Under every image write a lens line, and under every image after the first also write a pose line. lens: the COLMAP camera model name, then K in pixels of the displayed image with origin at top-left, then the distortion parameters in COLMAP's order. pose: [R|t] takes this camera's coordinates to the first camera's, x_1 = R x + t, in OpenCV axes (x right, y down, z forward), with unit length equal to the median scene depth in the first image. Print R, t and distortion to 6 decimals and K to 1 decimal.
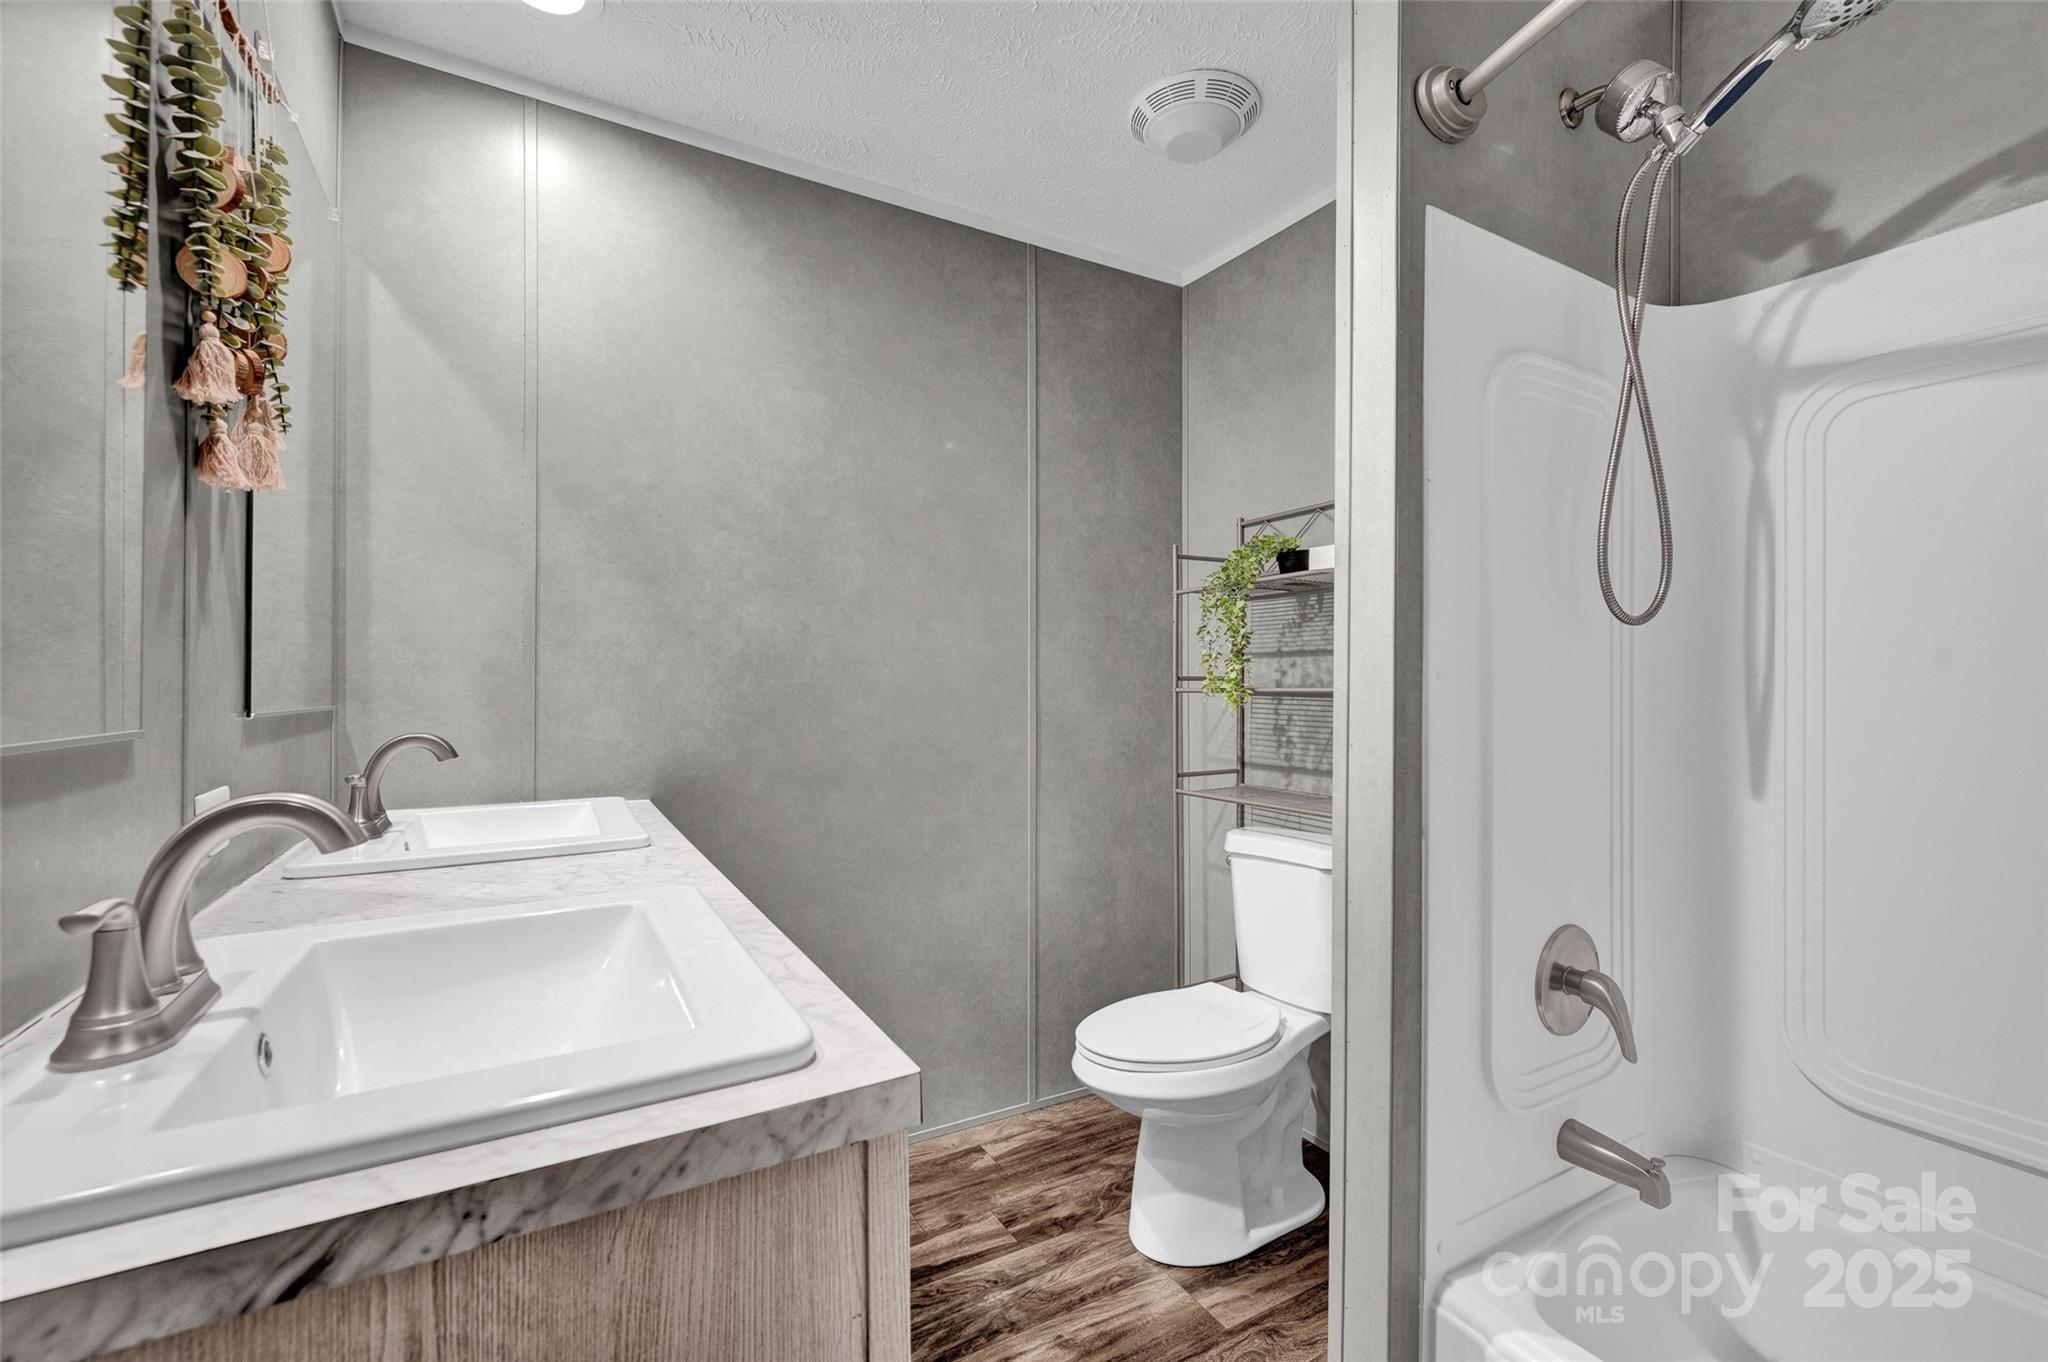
lens RADIAL K [[866.4, 0, 1024.0], [0, 866.4, 681.0], [0, 0, 1]] dist [-0.000253, -0.000328]
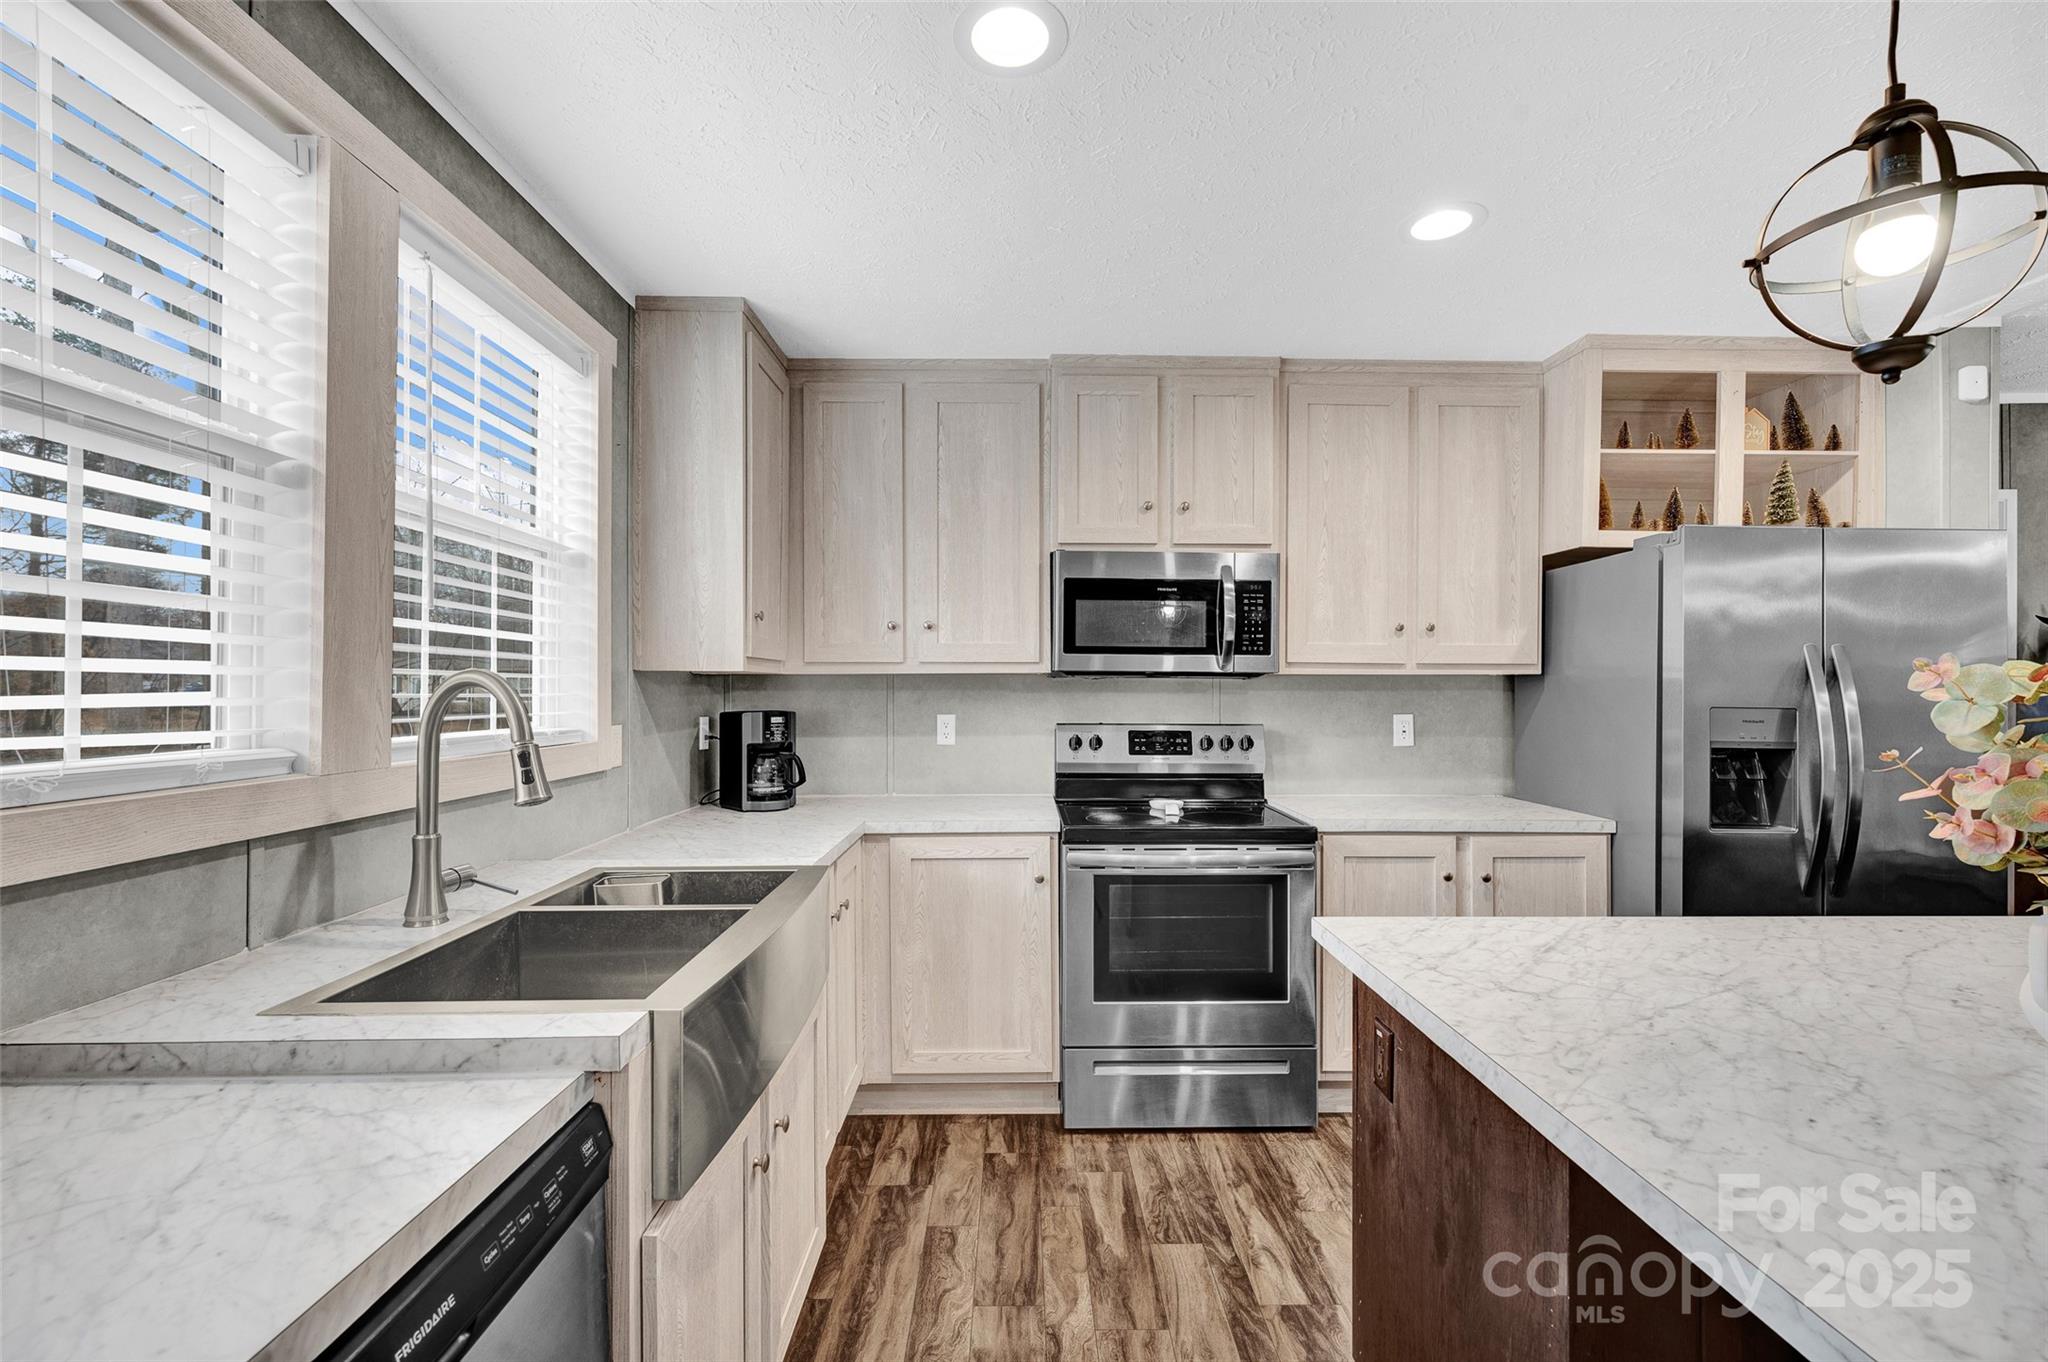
lens RADIAL K [[886.4, 0, 1028.7], [0, 886.4, 670.2], [0, 0, 1]] dist [0.002142, -0.000061]
pose [[0.479821, 0.001596, 0.877365, -1.259606], [-0.005005, 0.999987, 0.000918, -0.098930], [-0.877352, -0.004831, 0.479823, 0.507851]]
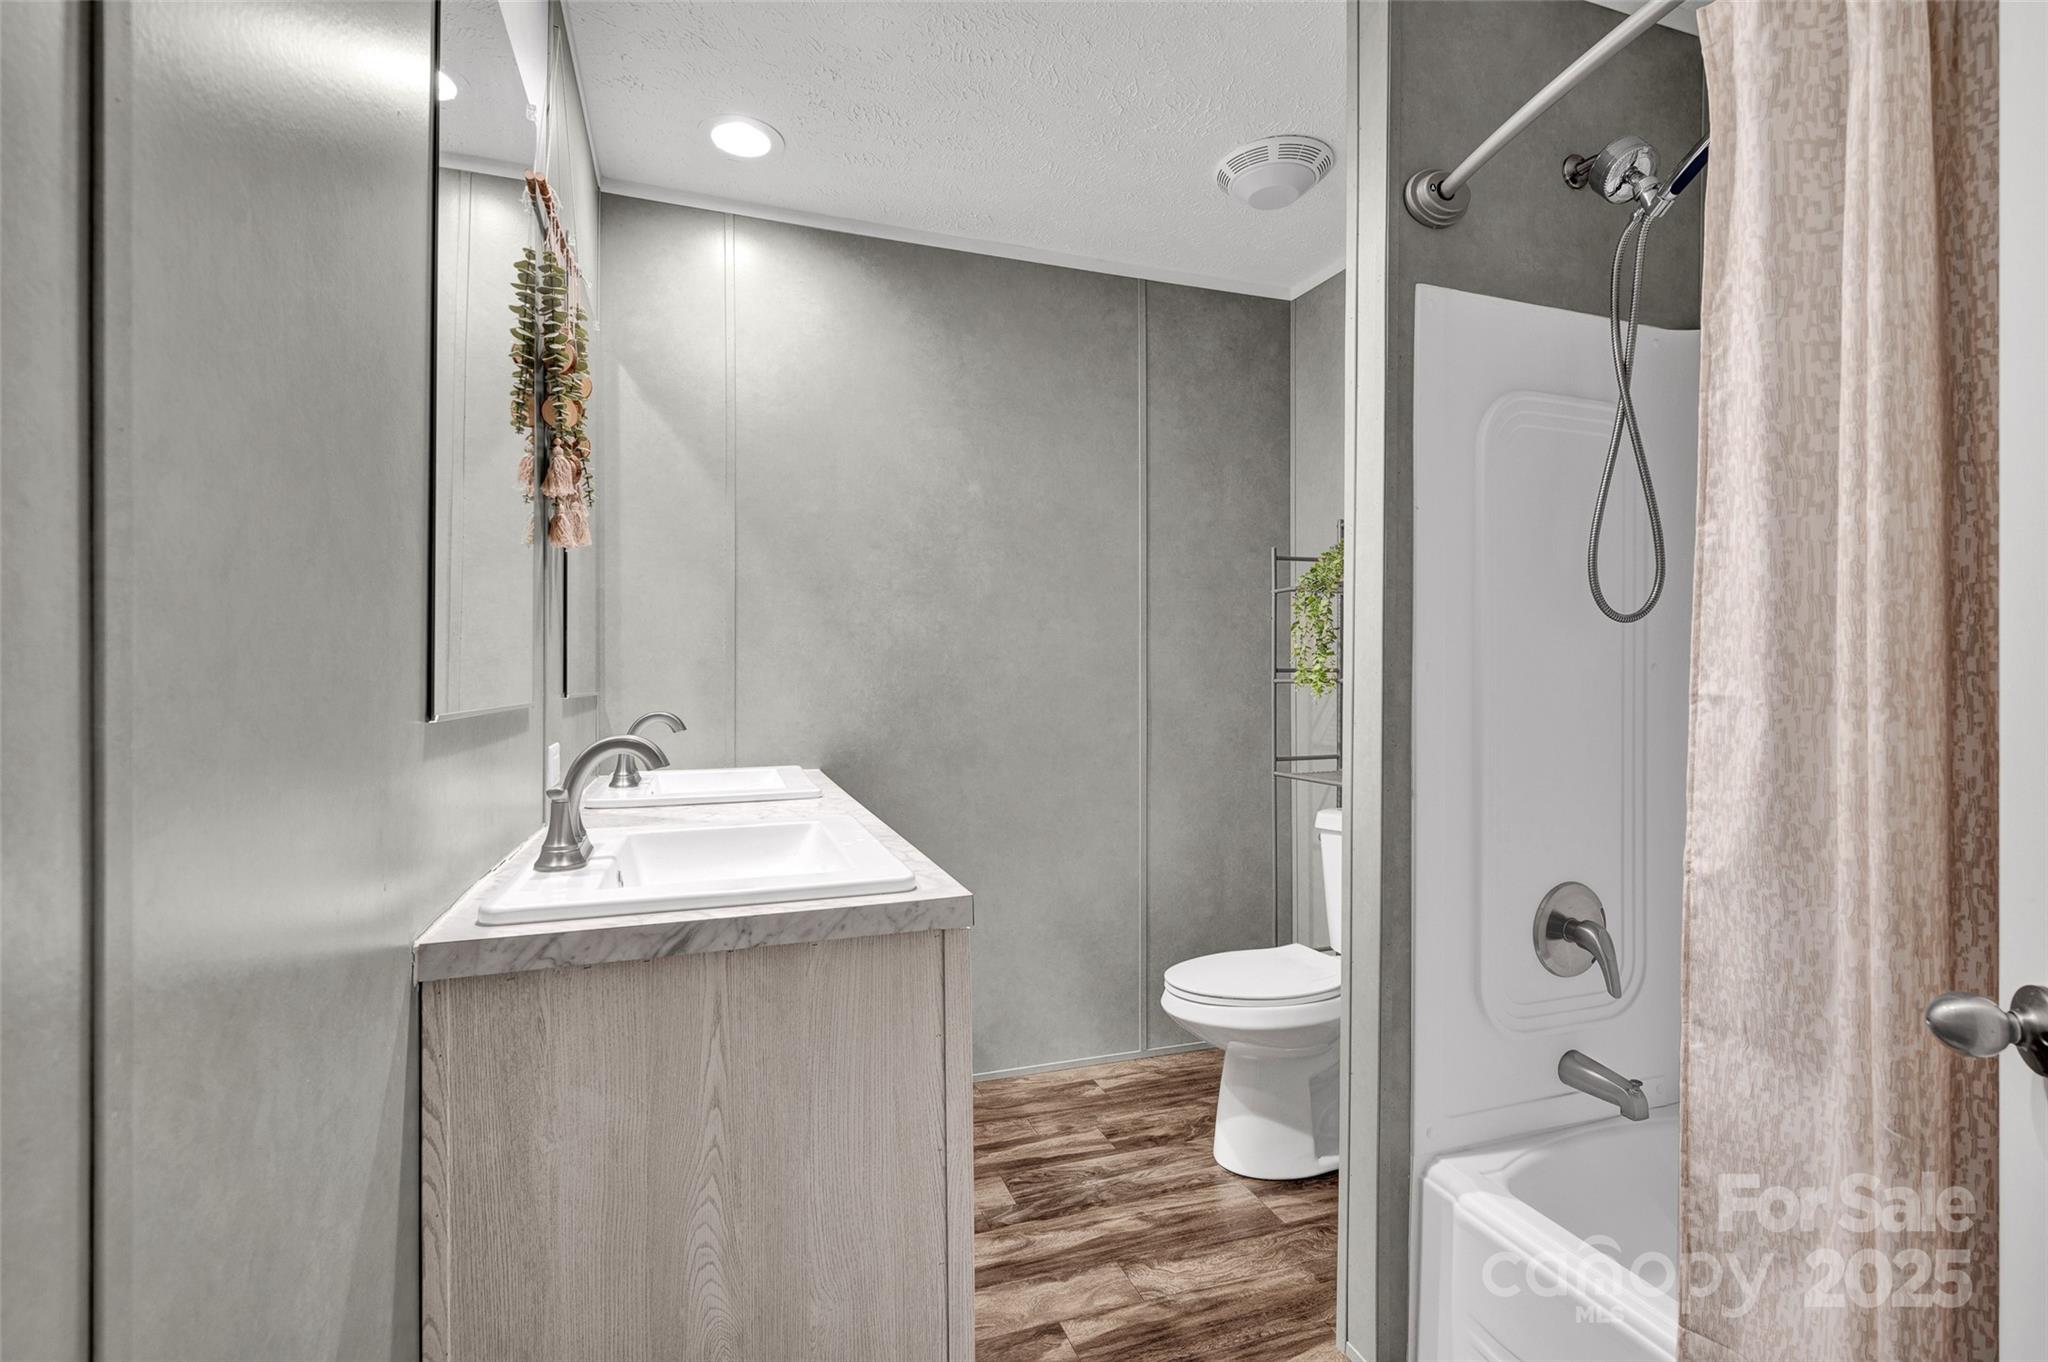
lens RADIAL K [[922.6, 0, 1024.0], [0, 922.6, 681.0], [0, 0, 1]] dist [-0.000837, -0.000036]
pose [[0.982856, -0.000791, -0.184373, 0.104158], [0.002092, 0.999974, 0.006864, 0.002580], [0.184363, -0.007132, 0.982832, -0.257060]]
